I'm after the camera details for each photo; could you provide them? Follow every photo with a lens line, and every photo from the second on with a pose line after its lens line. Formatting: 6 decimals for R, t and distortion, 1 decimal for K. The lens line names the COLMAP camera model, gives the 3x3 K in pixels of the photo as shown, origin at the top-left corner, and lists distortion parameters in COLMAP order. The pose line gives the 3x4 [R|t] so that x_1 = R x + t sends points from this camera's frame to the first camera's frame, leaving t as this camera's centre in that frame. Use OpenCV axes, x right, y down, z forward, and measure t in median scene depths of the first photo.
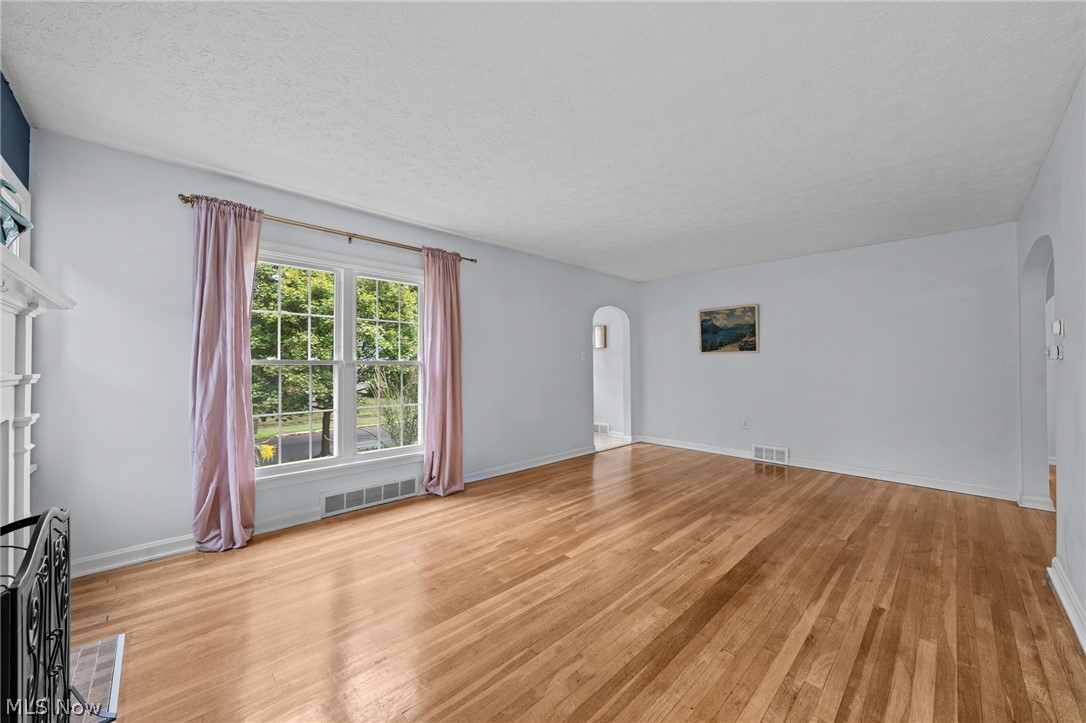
lens RADIAL K [[391.8, 0, 558.7], [0, 391.8, 358.5], [0, 0, 1]] dist [-0.003086, -0.000483]
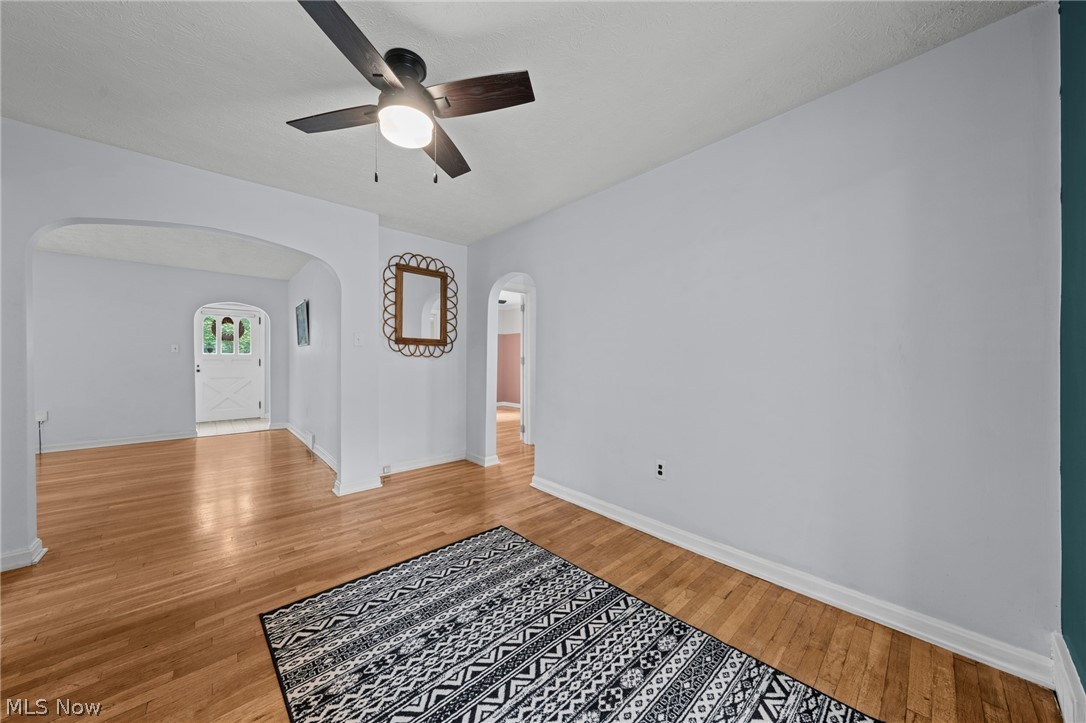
lens RADIAL K [[365.4, 0, 542.1], [0, 365.4, 359.0], [0, 0, 1]] dist [-0.003818, 0.000159]
pose [[0.999186, 0.003290, -0.040210, 2.000193], [-0.002670, 0.999877, 0.015459, 0.006244], [0.040256, -0.015339, 0.999072, 0.059219]]
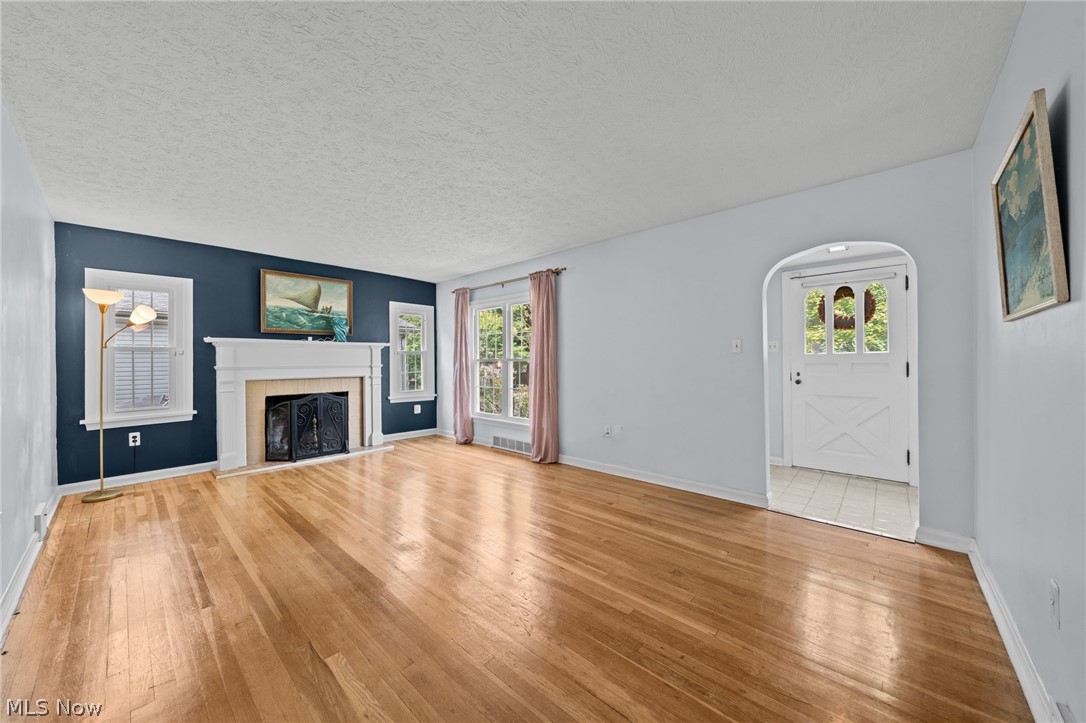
lens RADIAL K [[391.8, 0, 552.4], [0, 391.8, 362.6], [0, 0, 1]] dist [-0.003086, -0.000483]
pose [[0.056779, 0.004778, -0.998375, 1.218462], [0.023161, 0.999713, 0.006101, 0.016469], [0.998118, -0.023470, 0.056652, 1.197008]]
